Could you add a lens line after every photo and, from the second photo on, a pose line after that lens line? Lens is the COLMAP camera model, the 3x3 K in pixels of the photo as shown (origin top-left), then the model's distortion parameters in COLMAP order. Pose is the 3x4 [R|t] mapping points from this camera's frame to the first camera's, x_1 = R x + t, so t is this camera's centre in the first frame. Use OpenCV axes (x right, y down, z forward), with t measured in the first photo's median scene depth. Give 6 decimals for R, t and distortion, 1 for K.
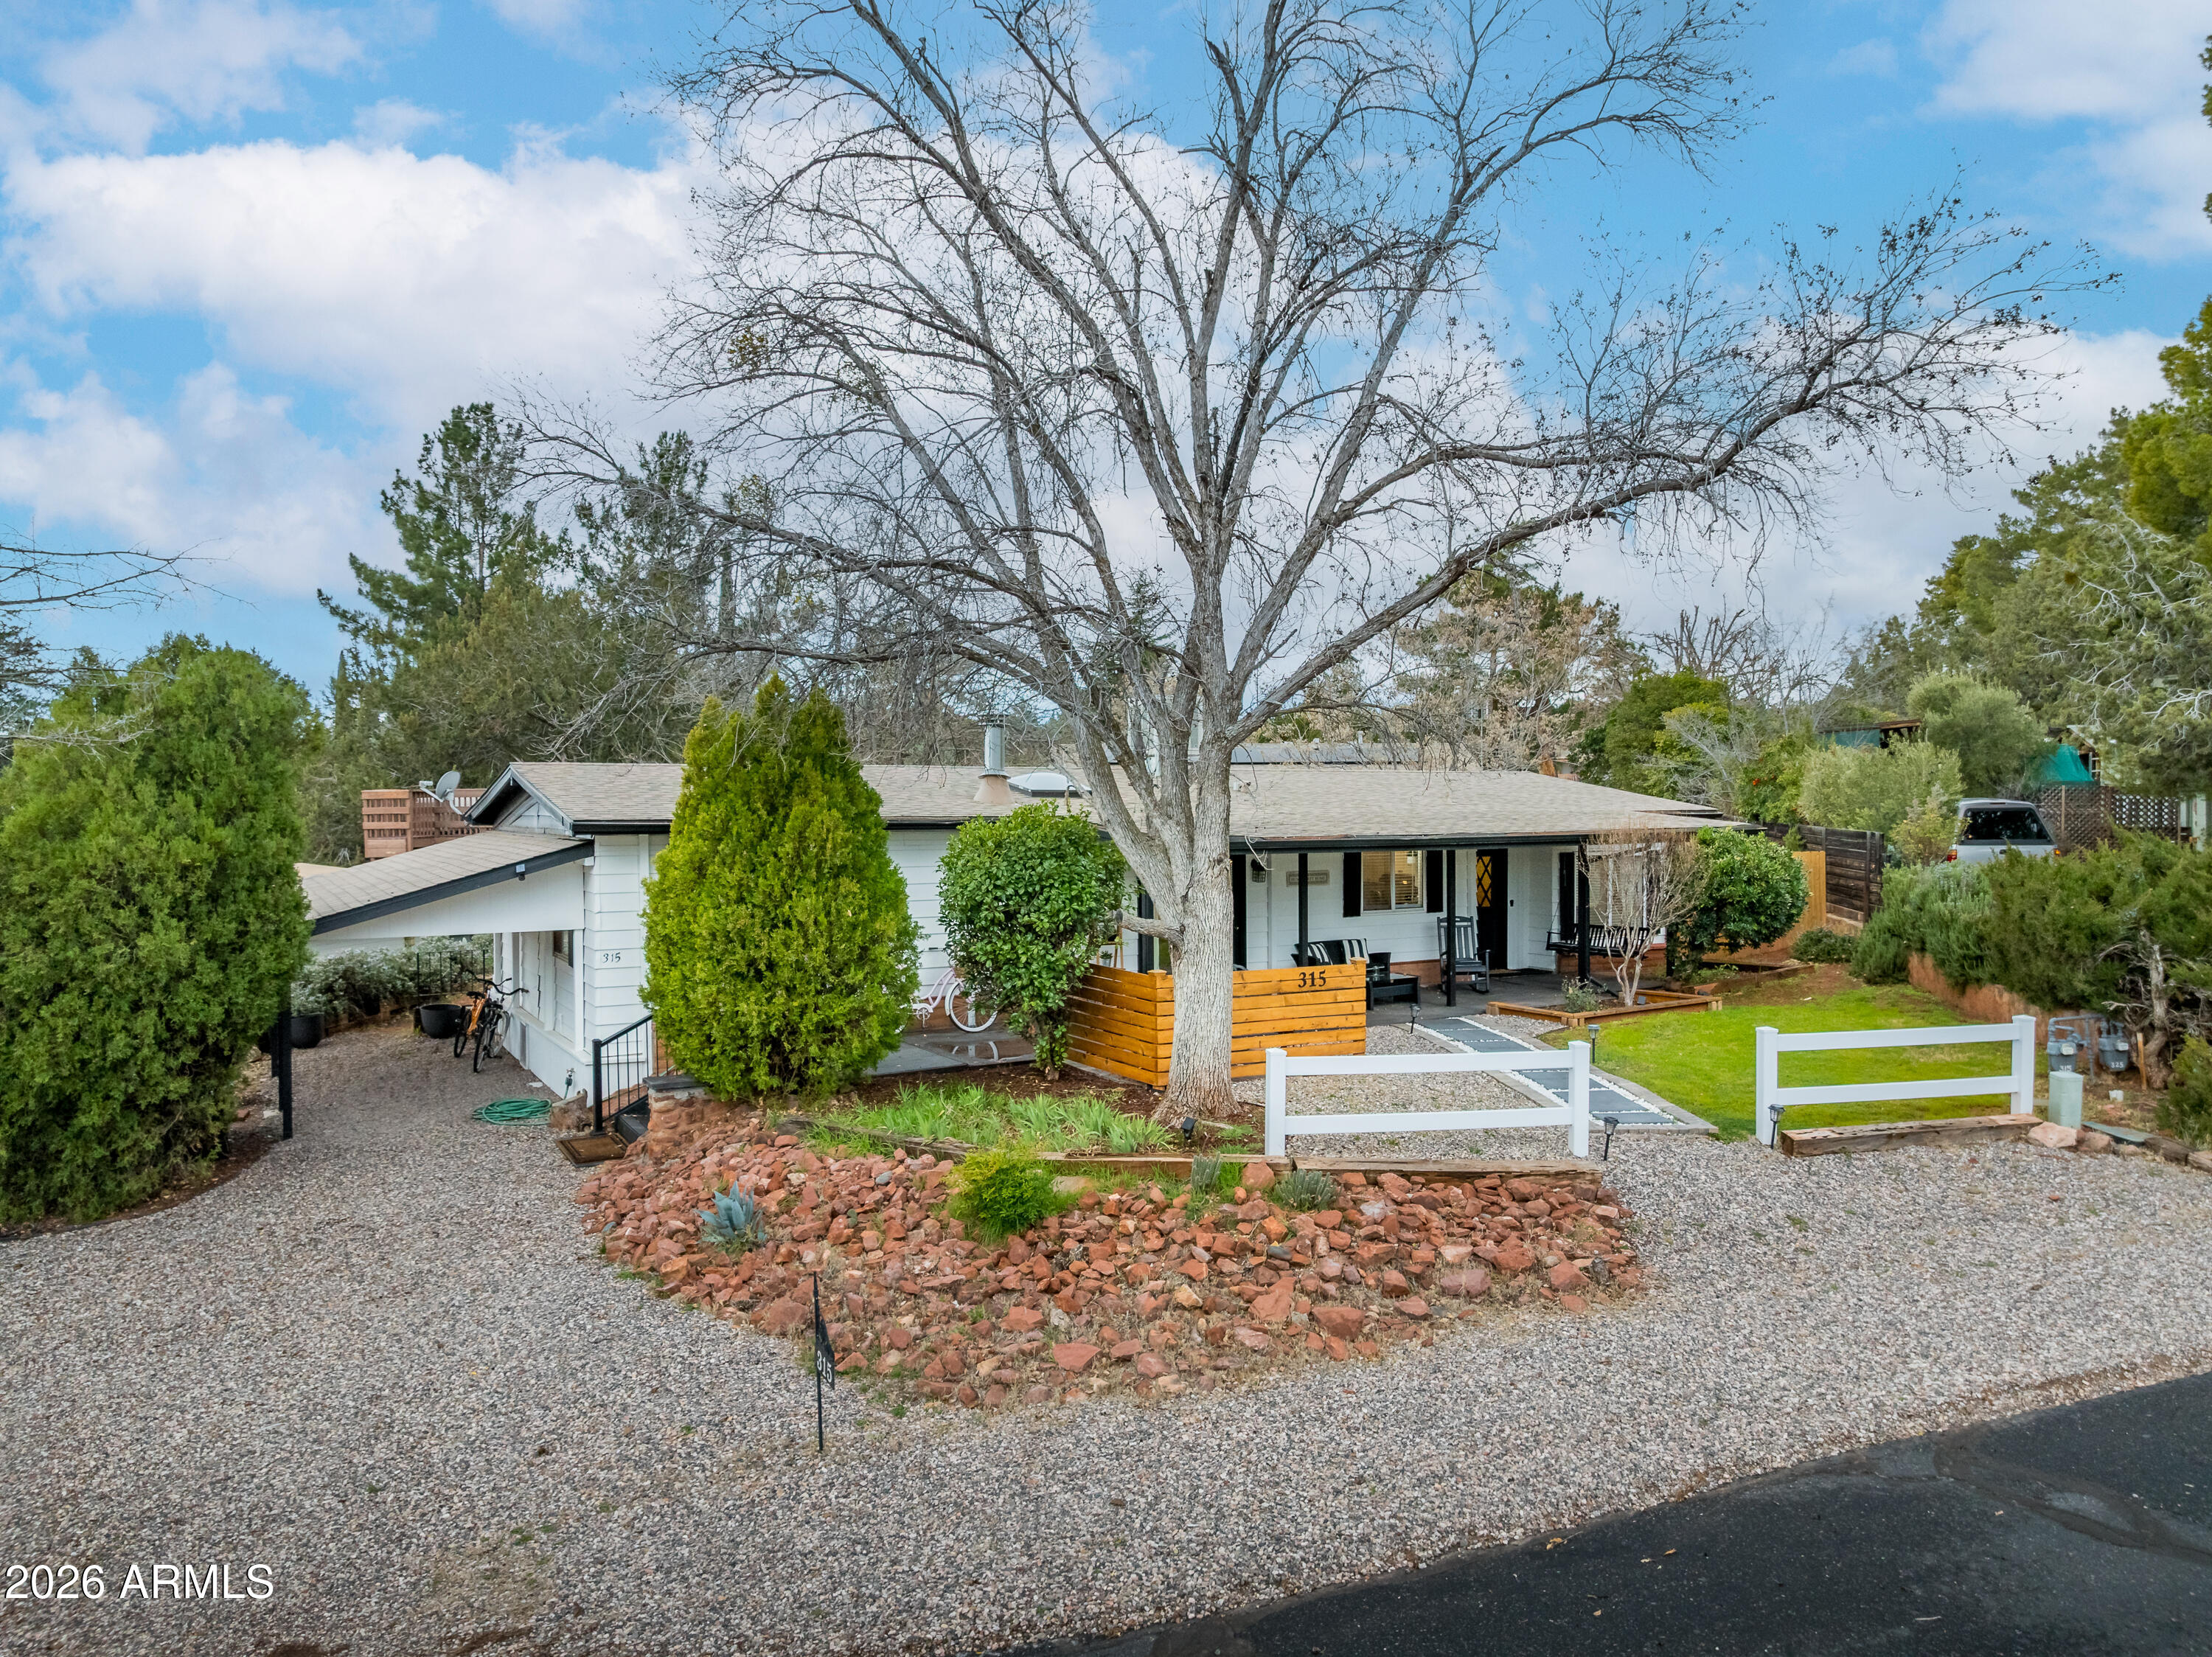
lens RADIAL K [[1580.4, 0, 1121.4], [0, 1580.4, 821.8], [0, 0, 1]] dist [-0.037239, -0.003225]
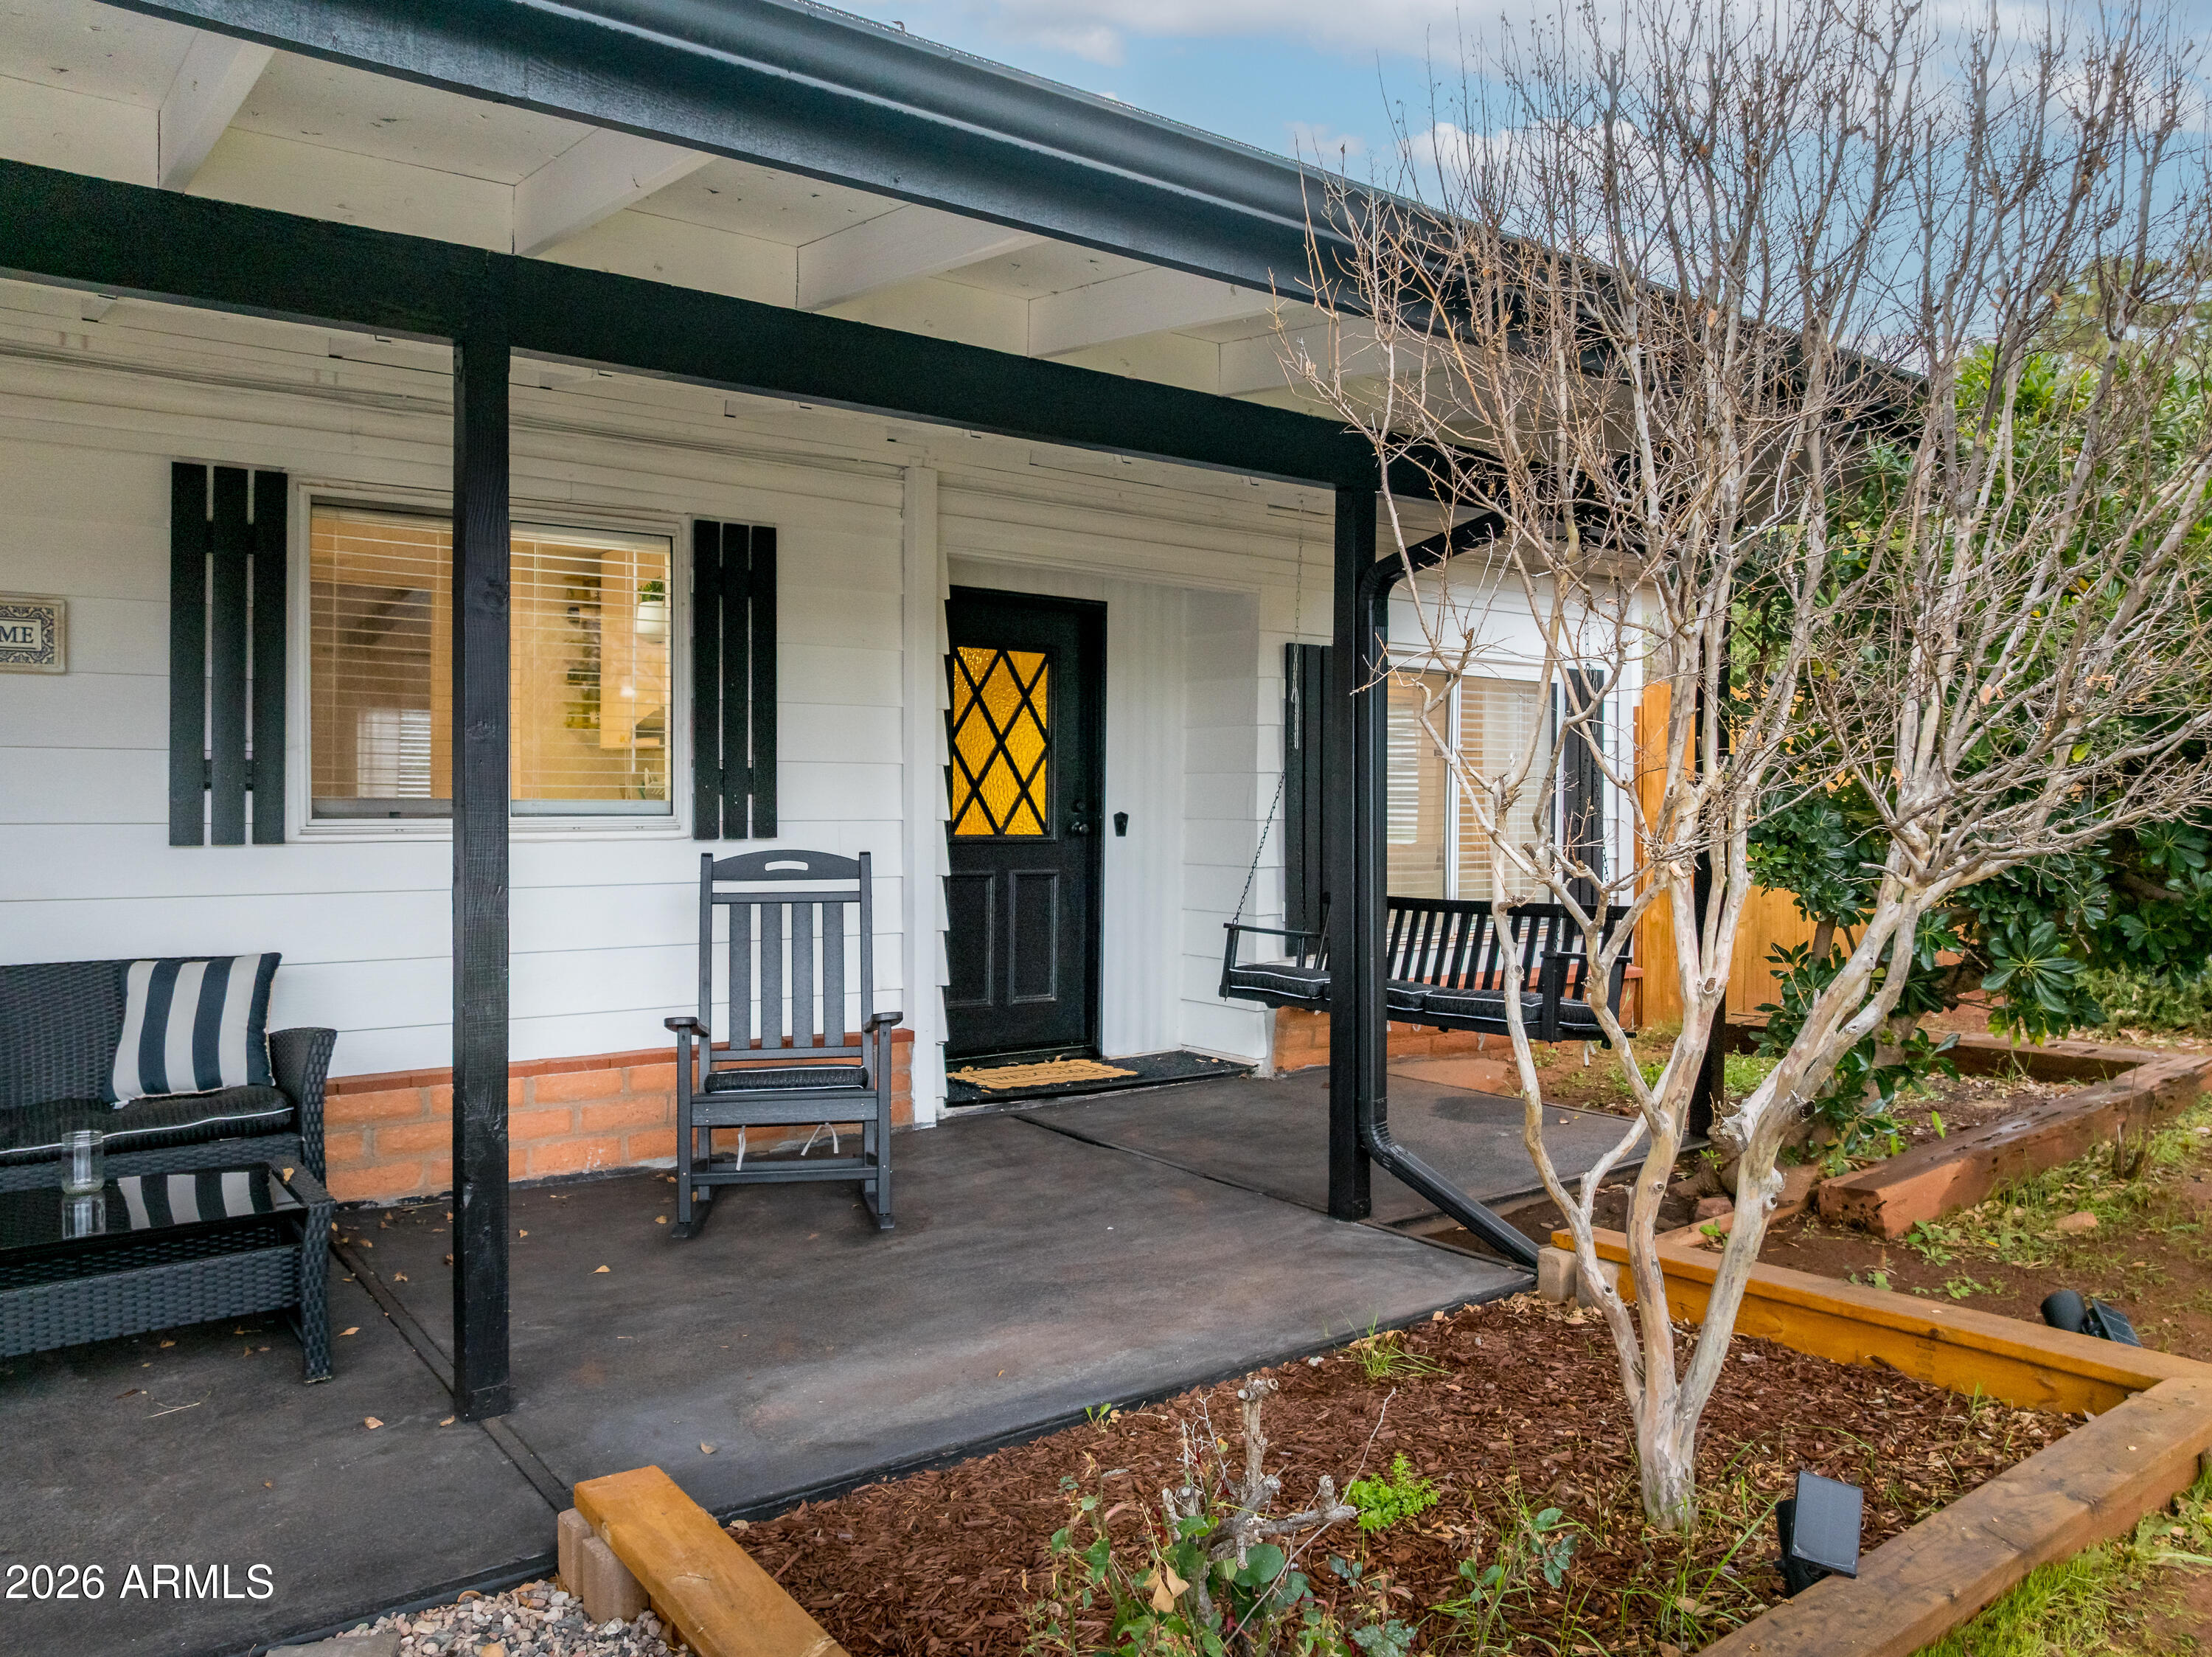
lens RADIAL K [[1580.4, 0, 1129.6], [0, 1580.4, 821.8], [0, 0, 1]] dist [-0.037239, -0.003225]
pose [[0.992763, 0.007975, 0.119825, 0.230289], [-0.007828, 0.999968, -0.001702, 0.055184], [-0.119835, 0.000752, 0.992794, 0.769566]]
